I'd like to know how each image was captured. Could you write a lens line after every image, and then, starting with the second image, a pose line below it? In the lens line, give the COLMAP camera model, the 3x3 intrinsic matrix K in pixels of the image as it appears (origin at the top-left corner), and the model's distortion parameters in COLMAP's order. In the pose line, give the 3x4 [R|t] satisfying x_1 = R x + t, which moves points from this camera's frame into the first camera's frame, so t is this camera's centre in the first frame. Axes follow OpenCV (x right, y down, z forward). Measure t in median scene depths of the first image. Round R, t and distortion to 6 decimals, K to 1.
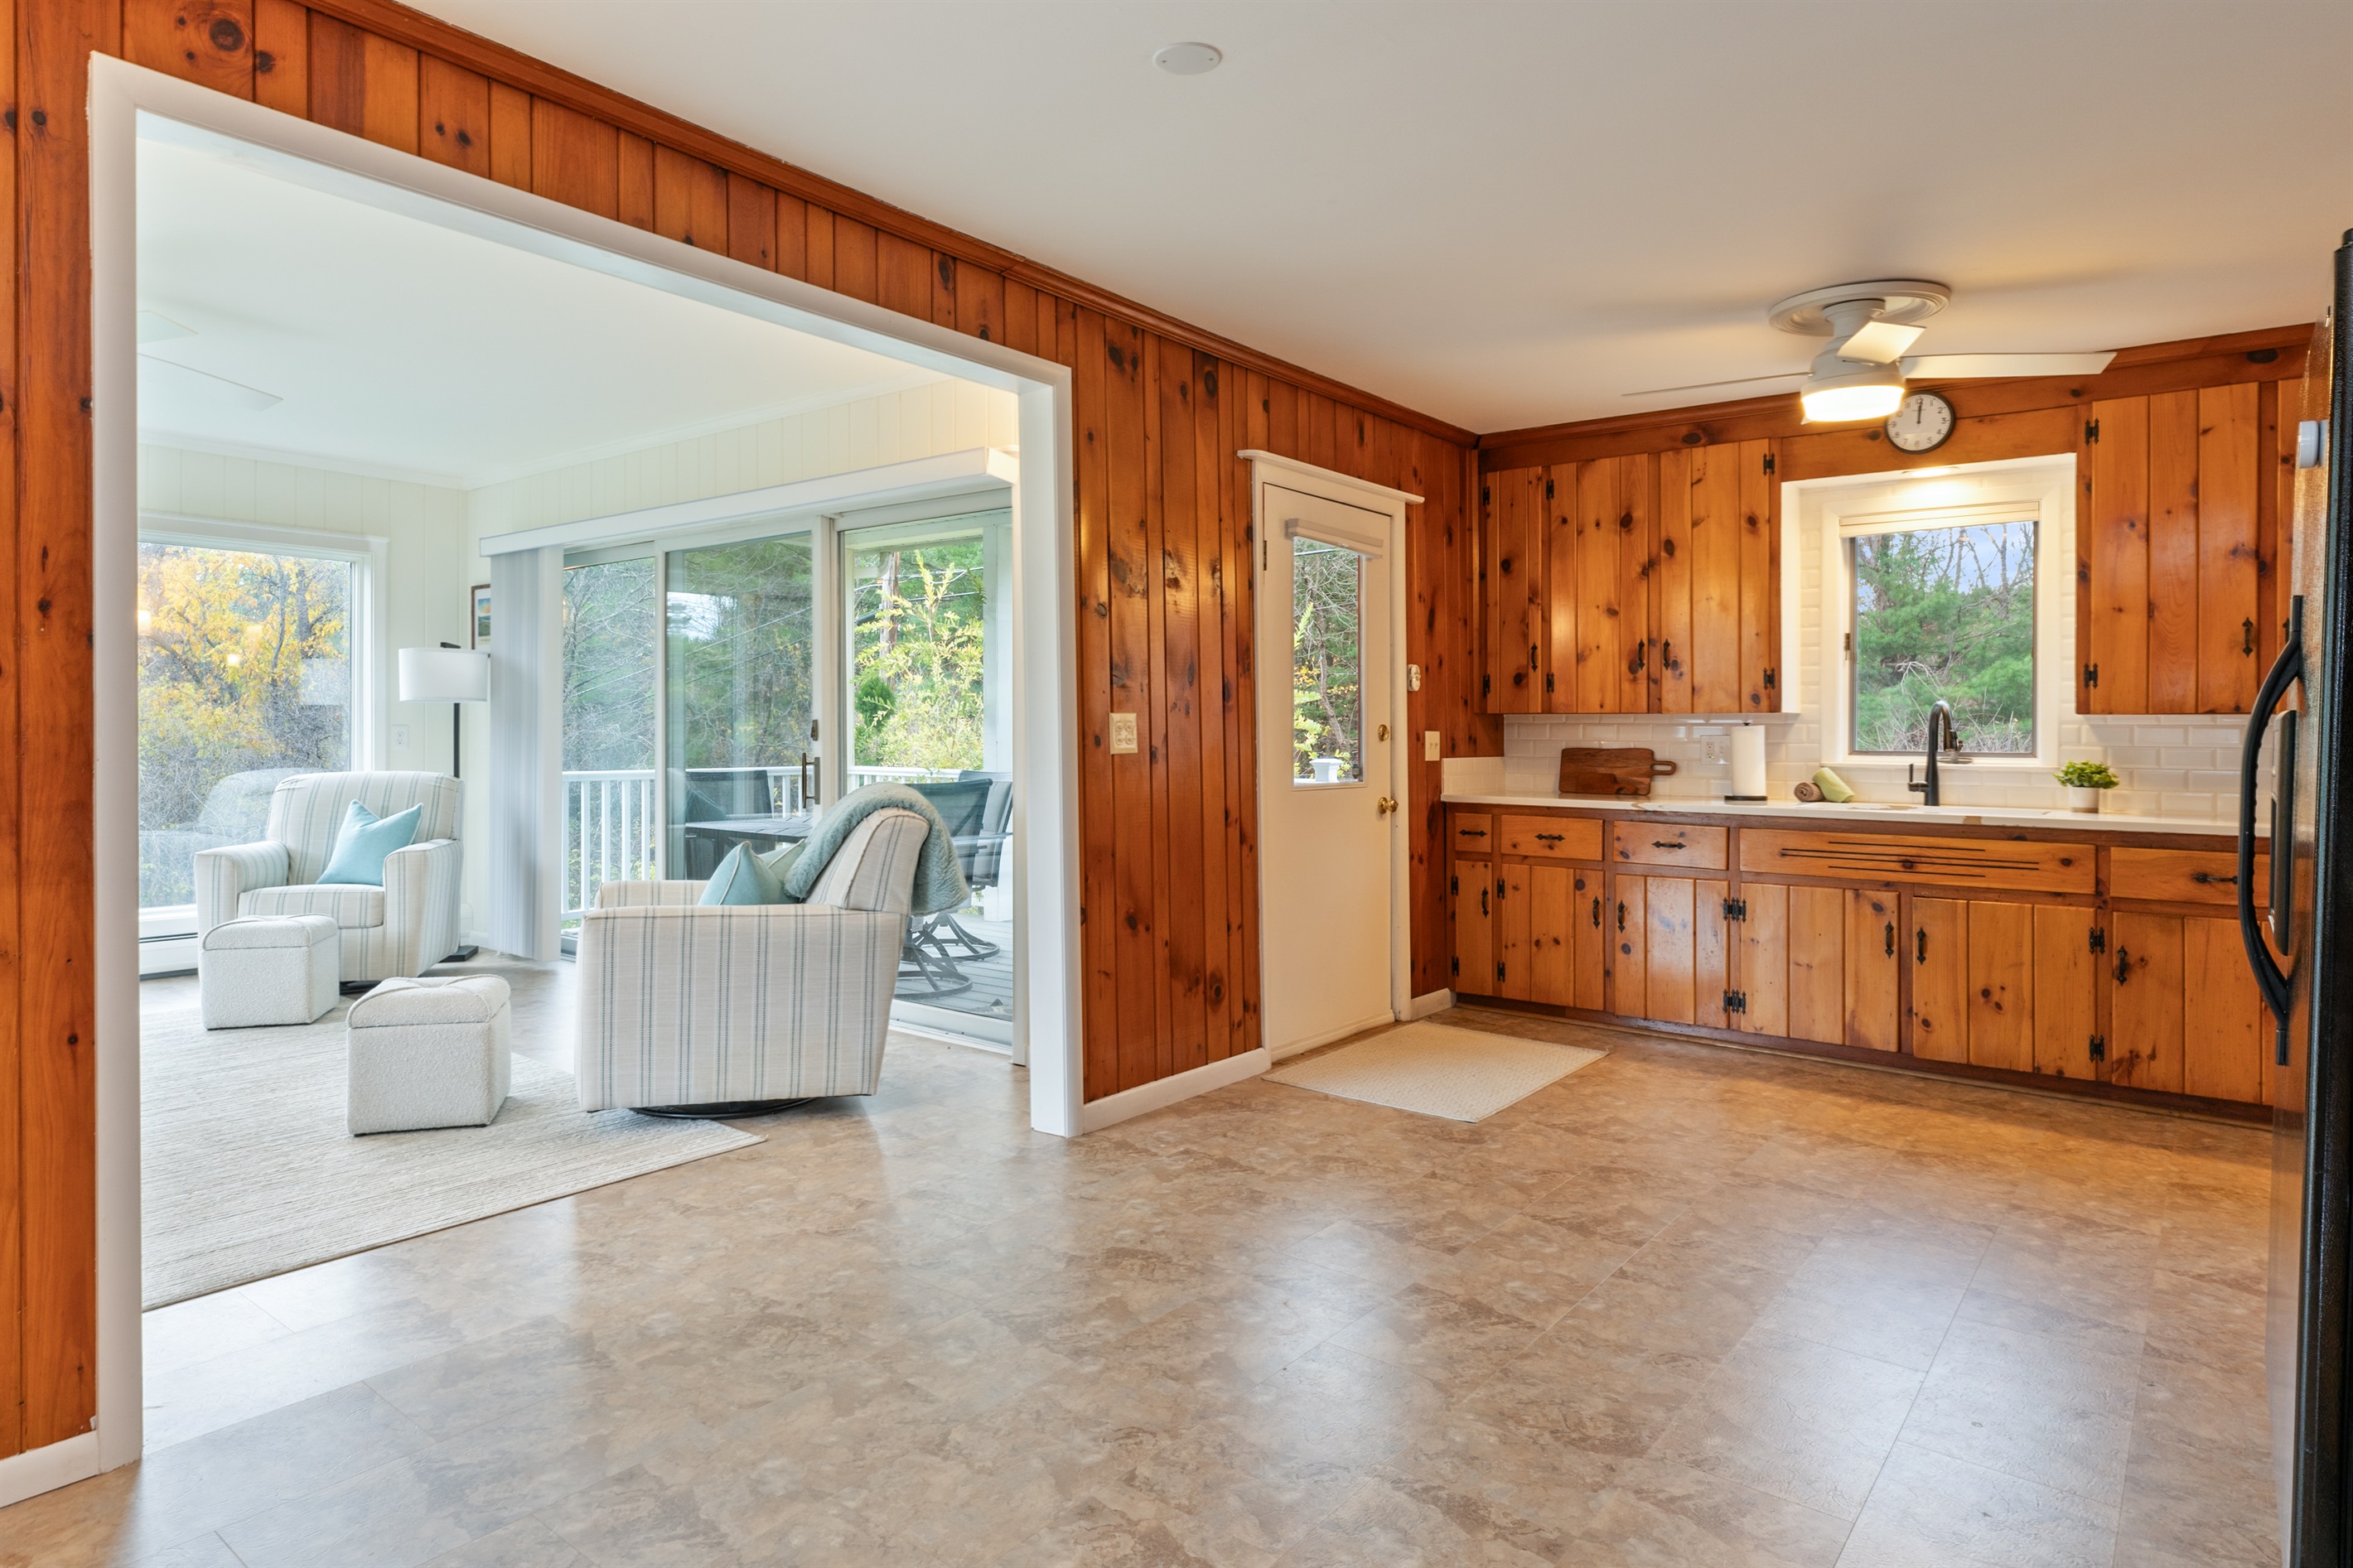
lens RADIAL K [[1339.6, 0, 1162.6], [0, 1339.6, 729.7], [0, 0, 1]] dist [0.000491, 0.000164]
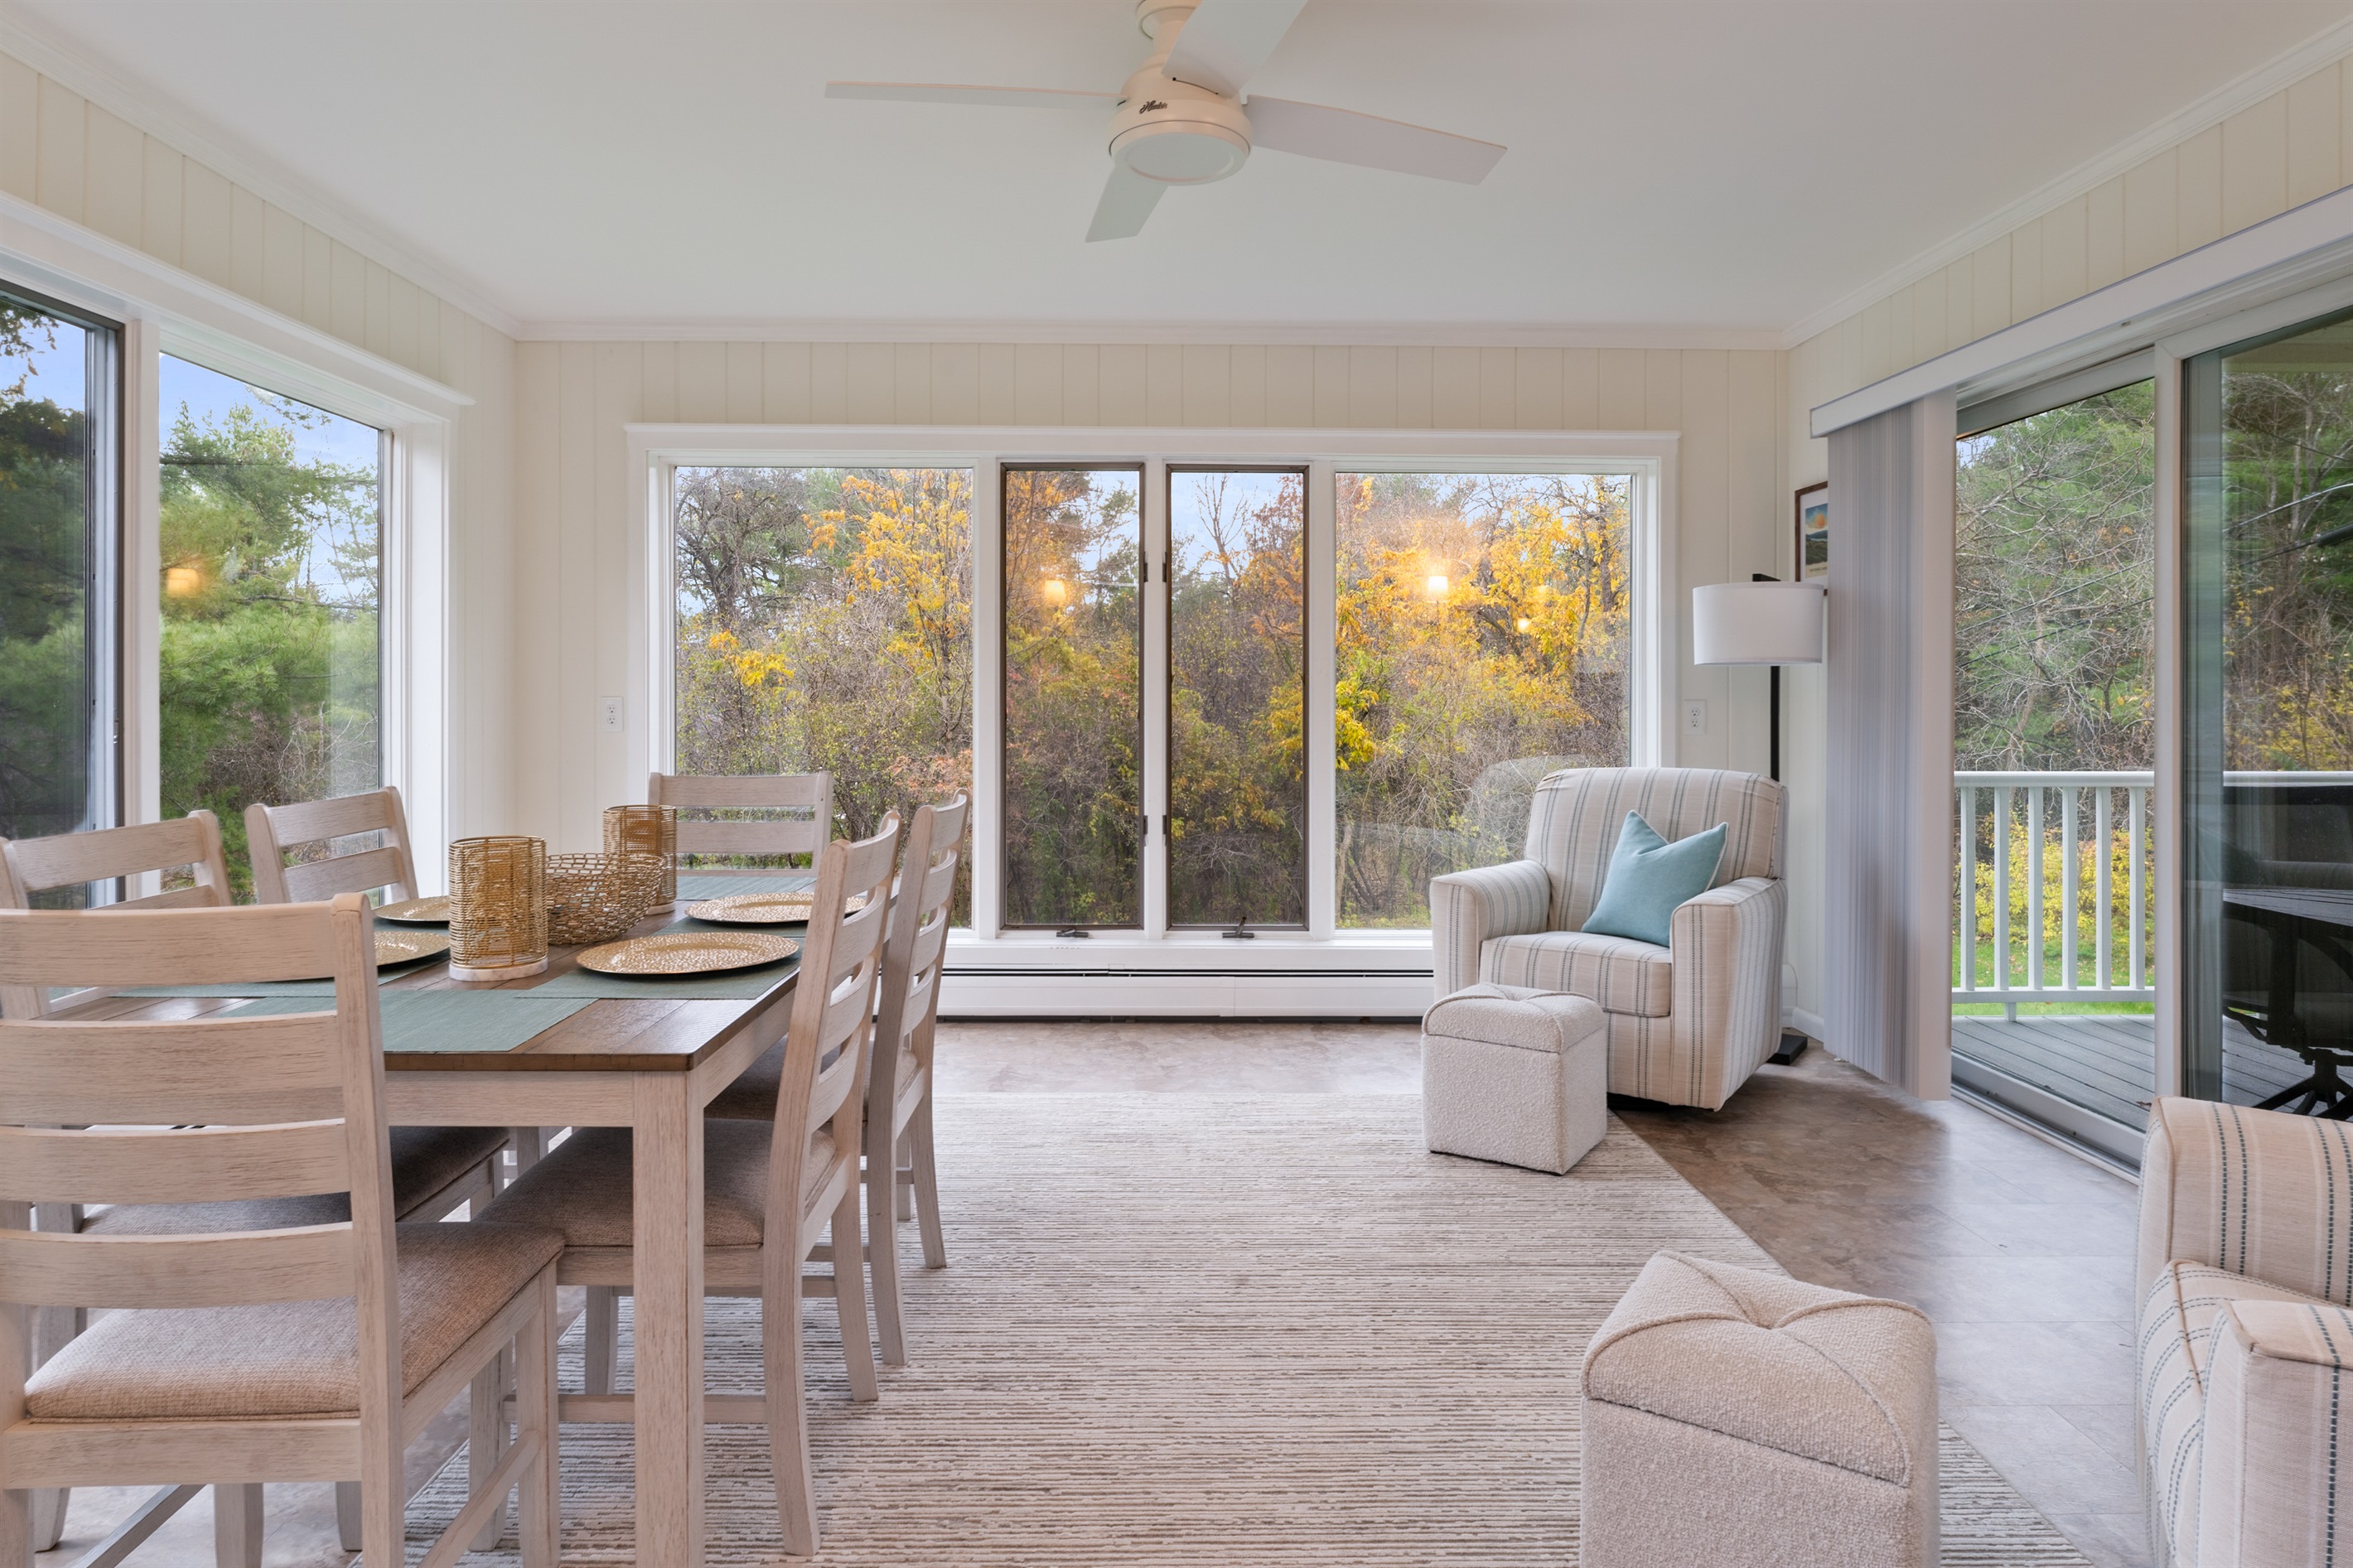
lens RADIAL K [[1365.3, 0, 1168.4], [0, 1365.3, 728.5], [0, 0, 1]] dist [0.003756, -0.002436]
pose [[0.632808, 0.013368, -0.774193, -0.257045], [0.005000, 0.999760, 0.021349, -0.006002], [0.774292, -0.017381, 0.632589, 0.451755]]
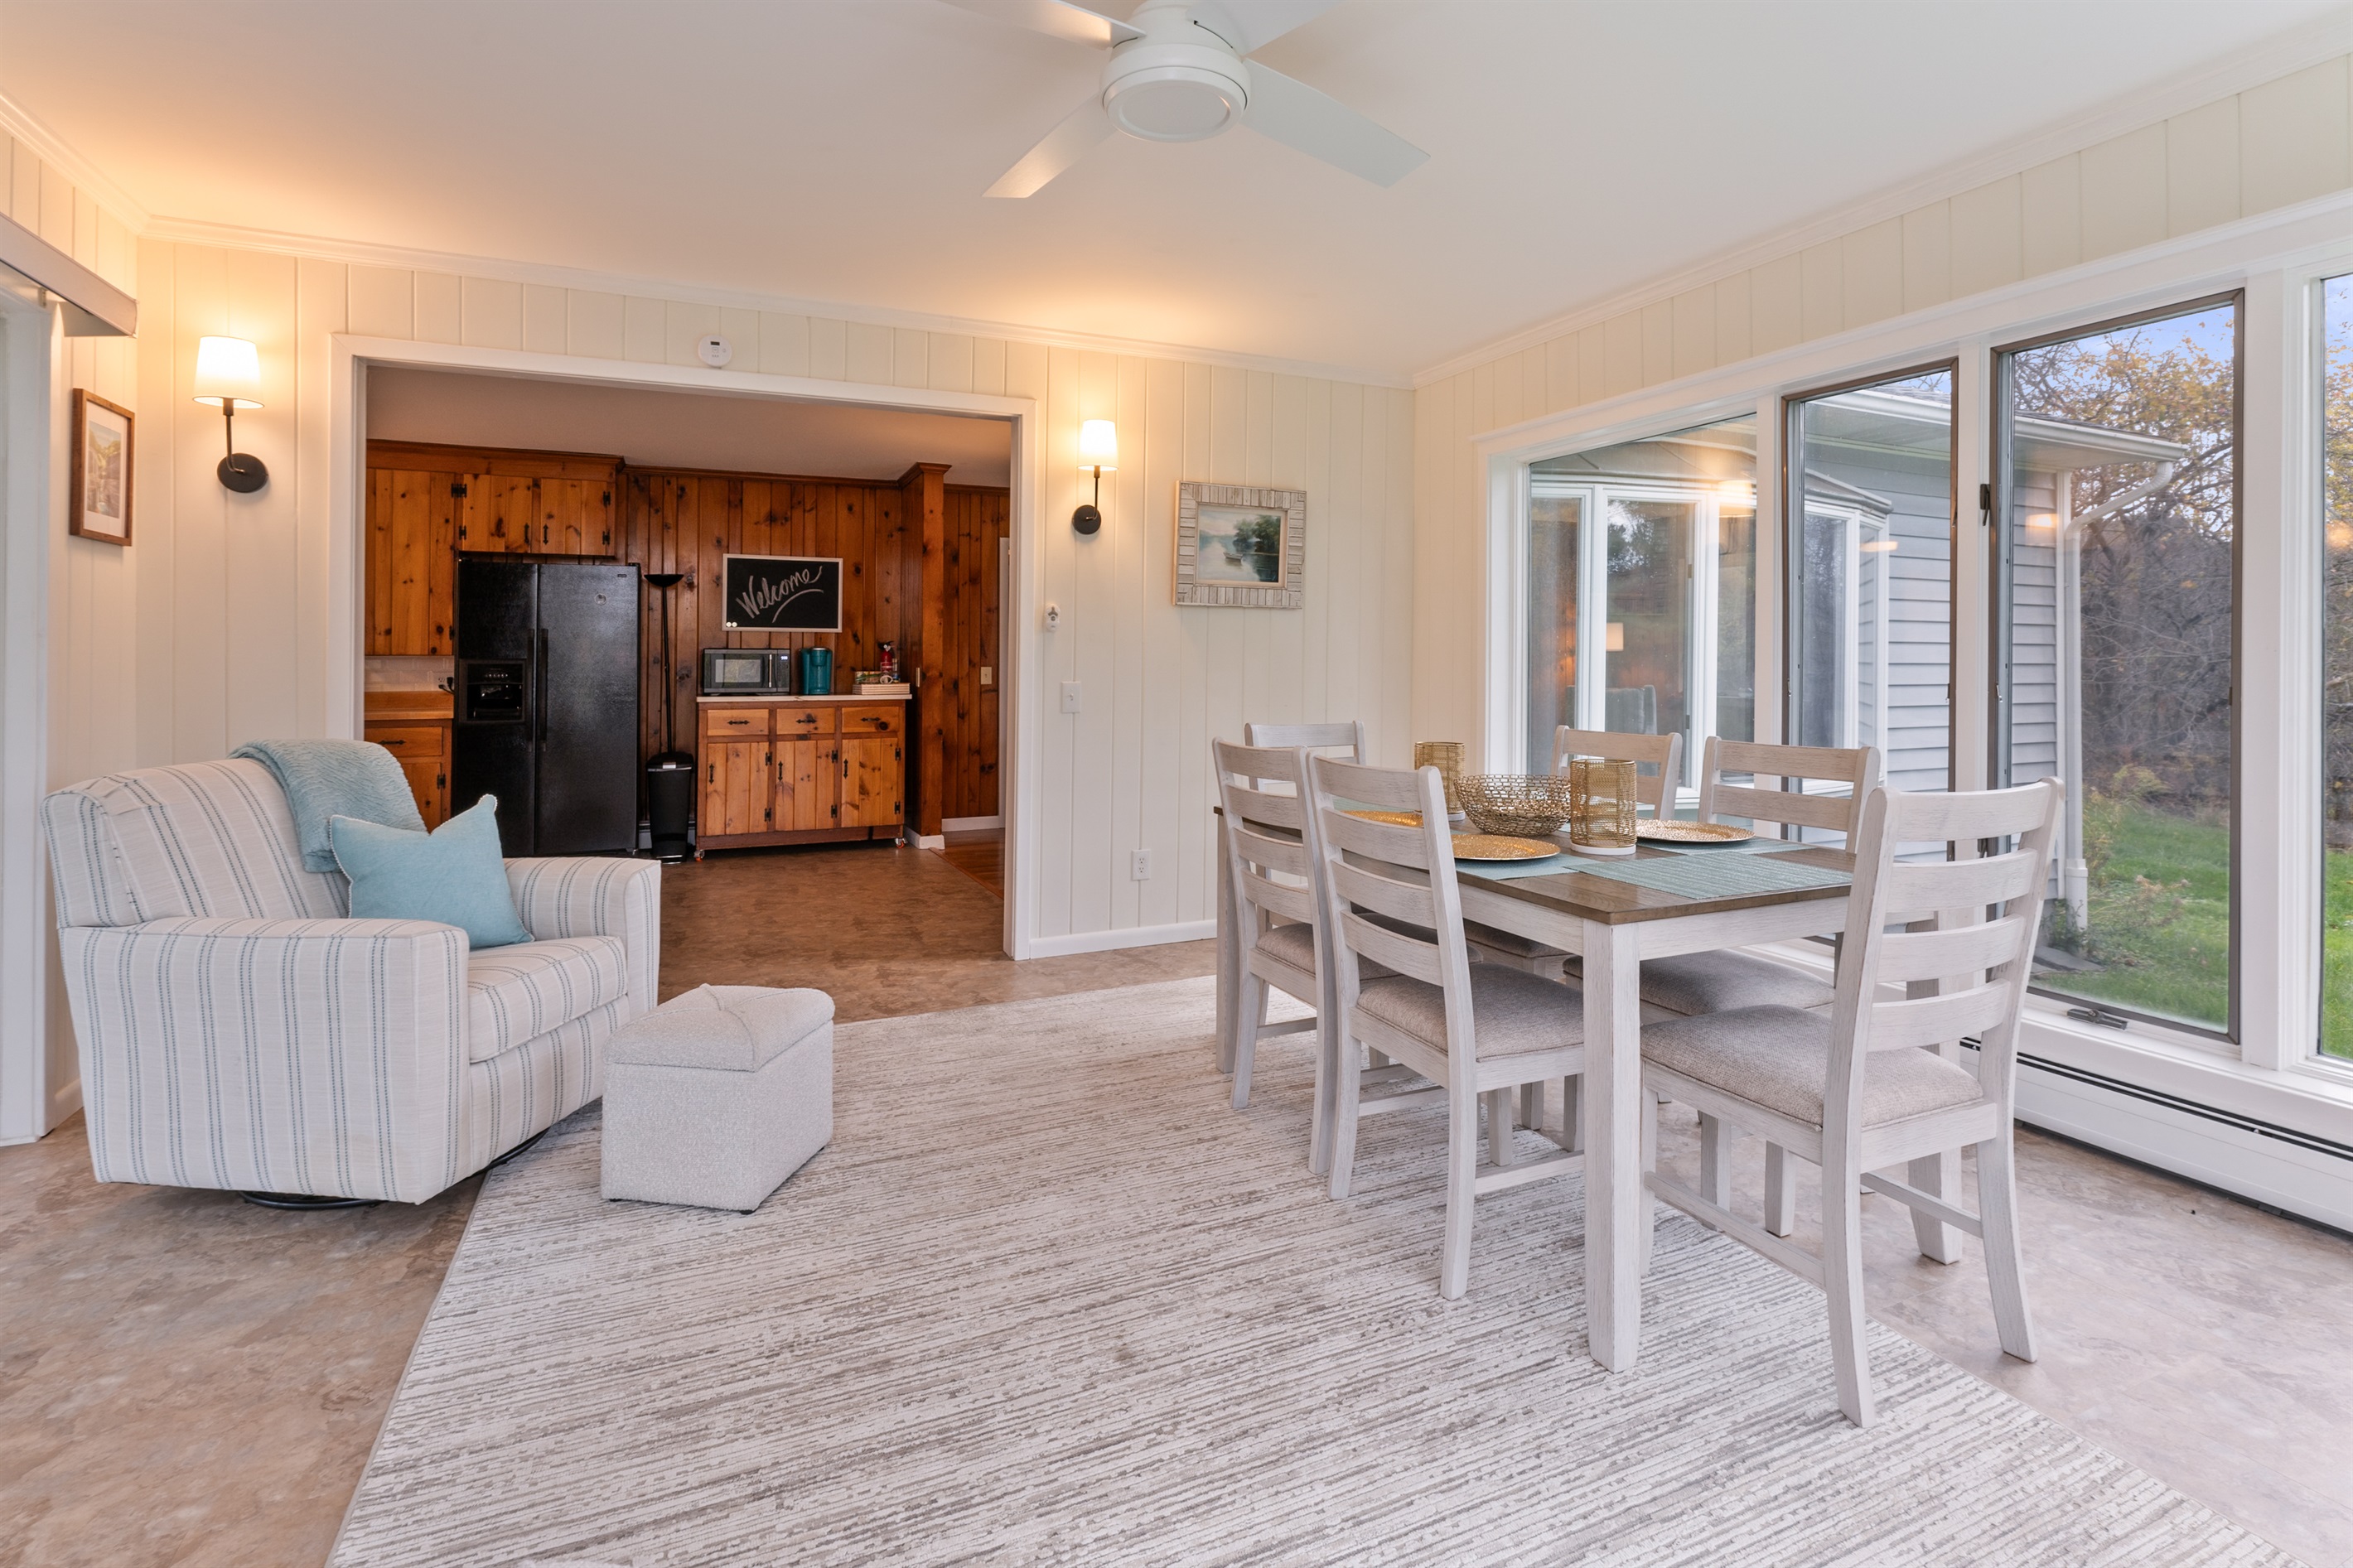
lens RADIAL K [[1117.7, 0, 1188.8], [0, 1117.7, 640.9], [0, 0, 1]] dist [-0.005793, 0.001063]
pose [[-0.893508, 0.001177, 0.449045, -0.868774], [-0.006173, 0.999870, -0.014903, -0.011387], [-0.449004, -0.016088, -0.893385, 1.173850]]
